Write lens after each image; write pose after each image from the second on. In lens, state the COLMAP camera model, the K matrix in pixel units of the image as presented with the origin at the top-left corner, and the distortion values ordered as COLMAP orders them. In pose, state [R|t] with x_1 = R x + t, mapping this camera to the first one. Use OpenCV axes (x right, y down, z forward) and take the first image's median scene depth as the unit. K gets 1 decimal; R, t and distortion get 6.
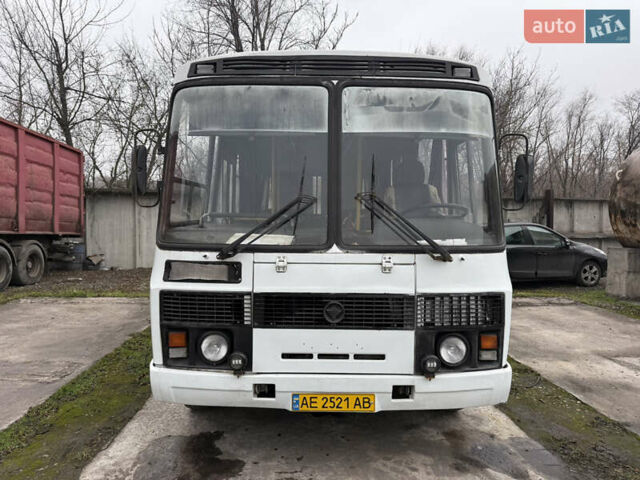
lens RADIAL K [[451.1, 0, 318.7], [0, 451.1, 233.8], [0, 0, 1]] dist [0.036146, -0.018566]
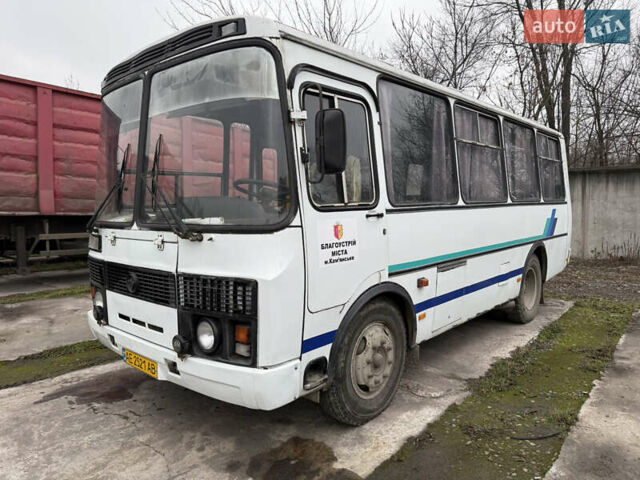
lens RADIAL K [[451.1, 0, 320.3], [0, 451.1, 238.7], [0, 0, 1]] dist [0.036146, -0.018566]
pose [[0.732034, 0.031776, -0.680526, 1.088611], [-0.005664, 0.999161, 0.040561, 0.015918], [0.681244, -0.025838, 0.731600, 0.473865]]
